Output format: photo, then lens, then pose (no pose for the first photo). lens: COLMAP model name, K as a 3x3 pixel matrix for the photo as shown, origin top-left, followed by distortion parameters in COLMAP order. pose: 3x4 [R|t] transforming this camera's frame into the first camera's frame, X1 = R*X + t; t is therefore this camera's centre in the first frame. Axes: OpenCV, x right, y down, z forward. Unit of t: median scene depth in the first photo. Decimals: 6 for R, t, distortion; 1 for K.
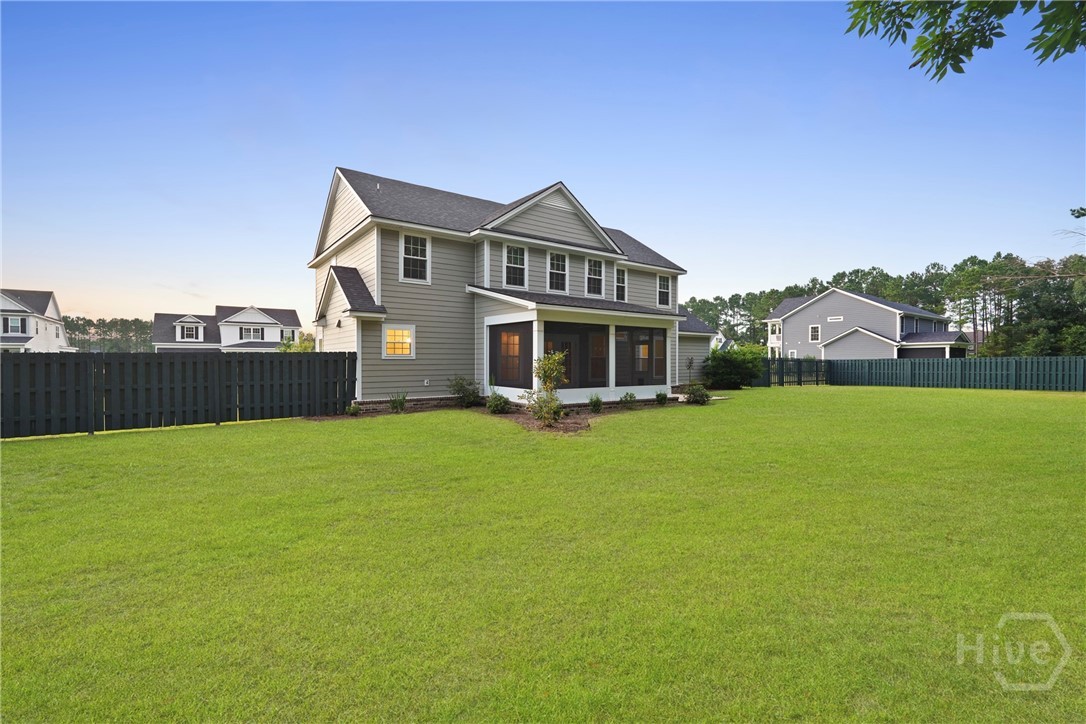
lens RADIAL K [[482.4, 0, 538.8], [0, 482.4, 359.8], [0, 0, 1]] dist [-0.002962, 0.002824]
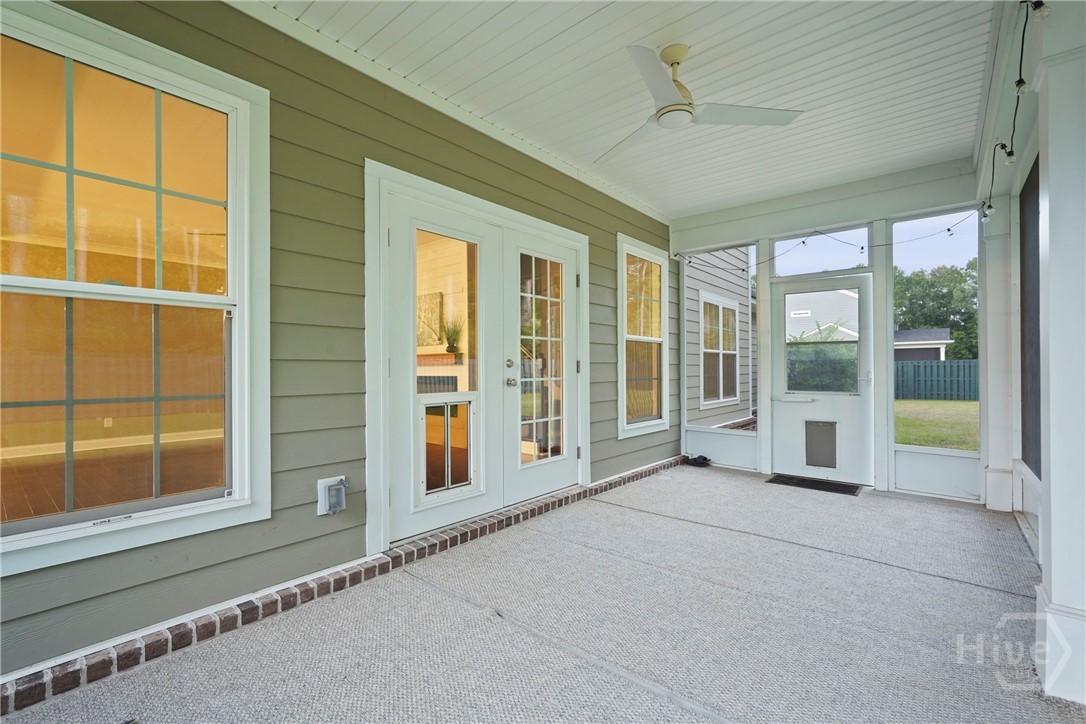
lens RADIAL K [[482.4, 0, 543.2], [0, 482.4, 363.3], [0, 0, 1]] dist [-0.002962, 0.002824]
pose [[0.972568, -0.002964, 0.232601, 0.004763], [0.005149, 0.999948, -0.008786, 0.004250], [-0.232563, 0.009743, 0.972533, 0.351413]]
